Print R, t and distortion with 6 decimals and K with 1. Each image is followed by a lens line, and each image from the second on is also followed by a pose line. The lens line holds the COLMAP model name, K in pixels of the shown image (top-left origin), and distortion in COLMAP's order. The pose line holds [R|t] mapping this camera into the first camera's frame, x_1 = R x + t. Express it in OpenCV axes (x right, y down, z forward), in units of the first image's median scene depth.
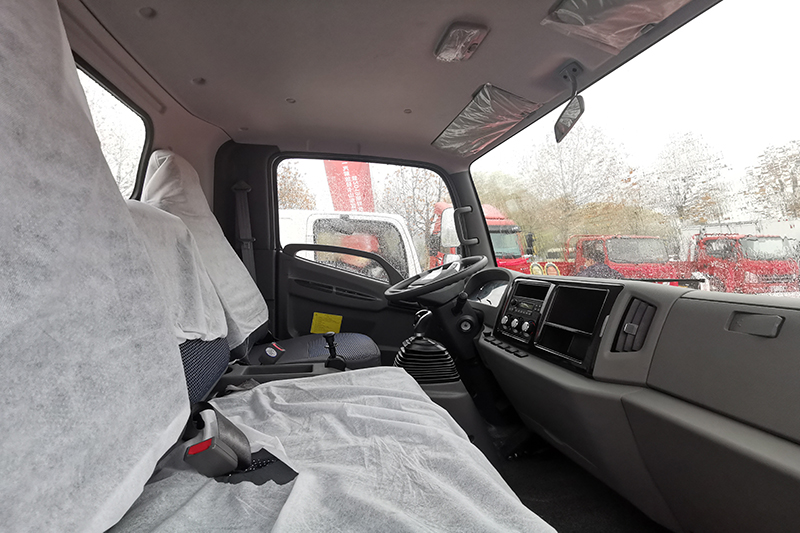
lens RADIAL K [[422.2, 0, 415.1], [0, 422.2, 268.8], [0, 0, 1]] dist [0.010381, -0.000348]
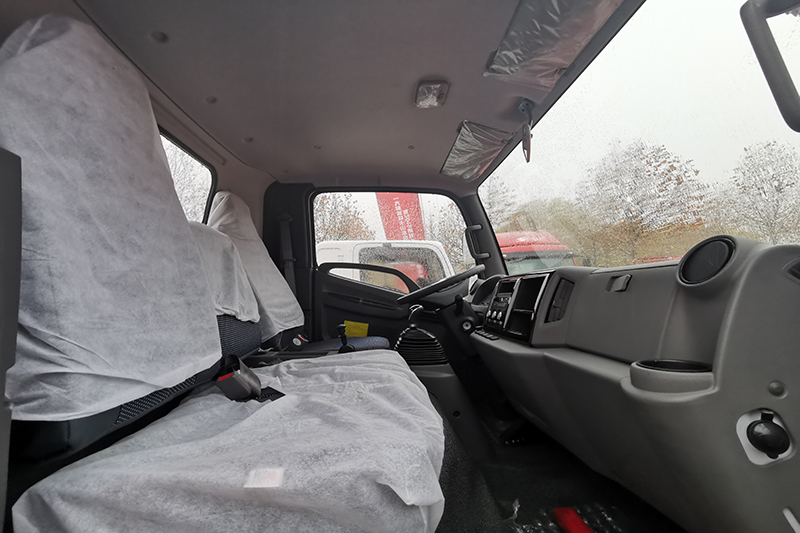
lens RADIAL K [[417.0, 0, 402.2], [0, 417.0, 250.6], [0, 0, 1]] dist [-0.012439, 0.000857]
pose [[0.985989, -0.044720, -0.160706, 0.180342], [0.025677, 0.992601, -0.118675, 0.083848], [0.164824, 0.112886, 0.979842, -0.191350]]
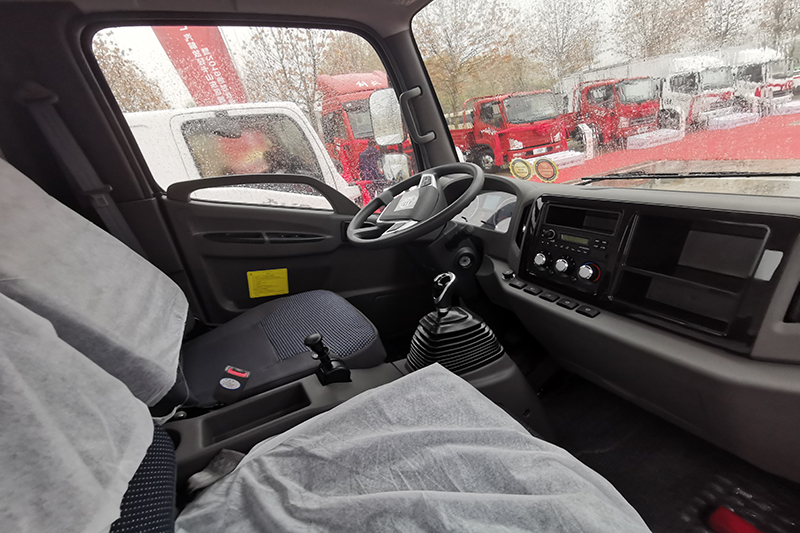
lens RADIAL K [[402.7, 0, 449.8], [0, 402.7, 318.6], [0, 0, 1]] dist [0.003259, 0.000653]
pose [[0.942499, -0.245012, 0.227299, -0.138295], [0.137585, 0.904254, 0.404223, -0.103349], [-0.304576, -0.349707, 0.885968, 0.383156]]
